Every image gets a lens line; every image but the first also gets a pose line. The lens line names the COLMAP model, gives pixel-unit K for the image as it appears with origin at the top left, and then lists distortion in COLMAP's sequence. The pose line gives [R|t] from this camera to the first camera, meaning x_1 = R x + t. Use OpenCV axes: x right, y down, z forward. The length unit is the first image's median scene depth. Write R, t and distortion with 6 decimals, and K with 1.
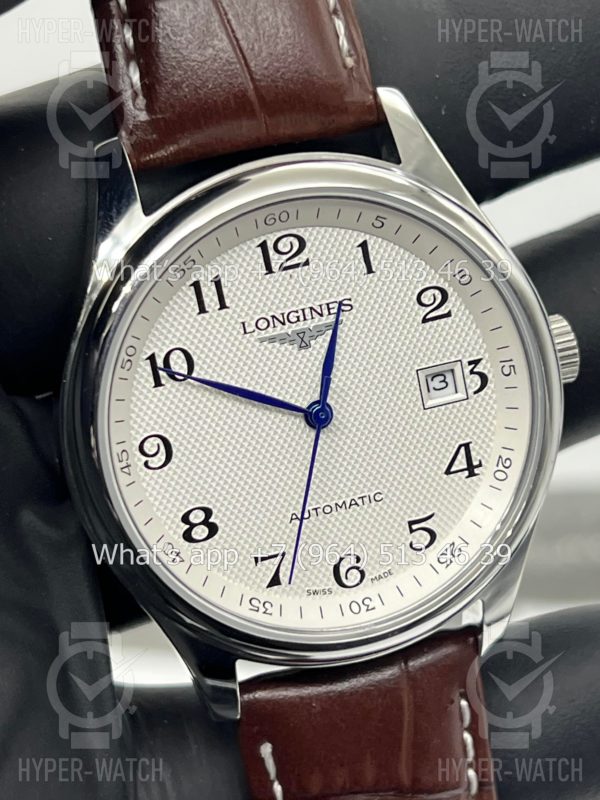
lens RADIAL K [[1926.8, 0, 297.4], [0, 1926.8, 397.5], [0, 0, 1]] dist [0.215444, 0.000000]
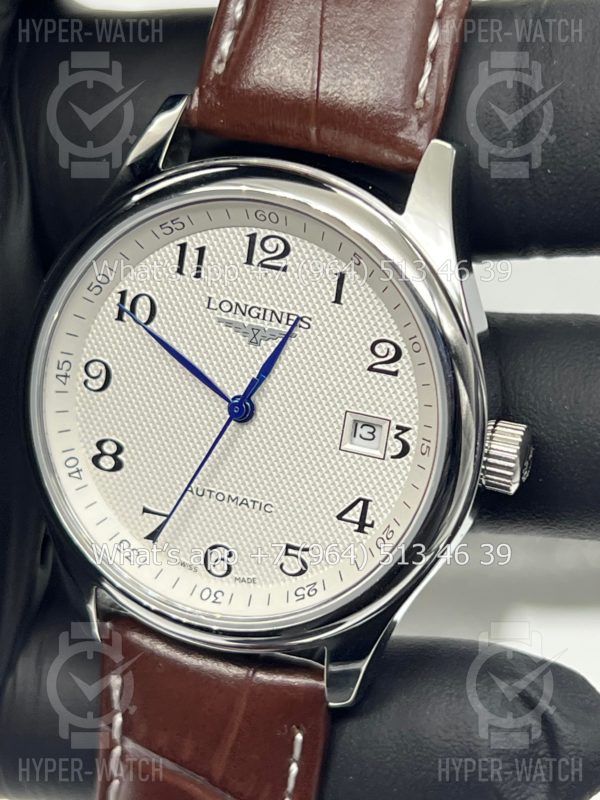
lens RADIAL K [[1926.8, 0, 298.1], [0, 1926.8, 395.0], [0, 0, 1]] dist [0.215444, 0.000000]
pose [[0.795902, 0.409231, -0.446172, 0.494650], [-0.397815, 0.909030, 0.124127, -0.138583], [0.456380, 0.078701, 0.886297, 0.096653]]
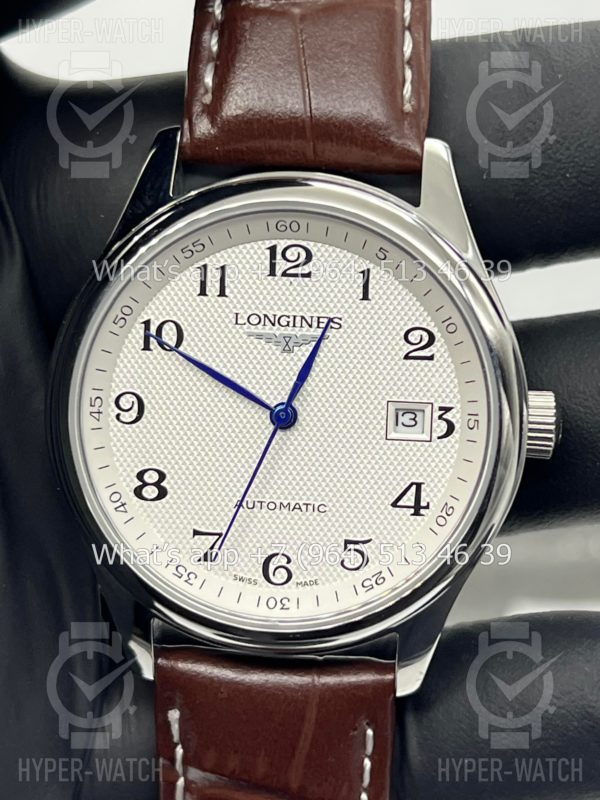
lens RADIAL K [[1926.8, 0, 297.5], [0, 1926.8, 405.2], [0, 0, 1]] dist [0.215444, 0.000000]
pose [[0.928754, 0.249278, -0.274367, 0.309113], [-0.271012, 0.961581, -0.043745, 0.047874], [0.252921, 0.114985, 0.960630, -0.021079]]
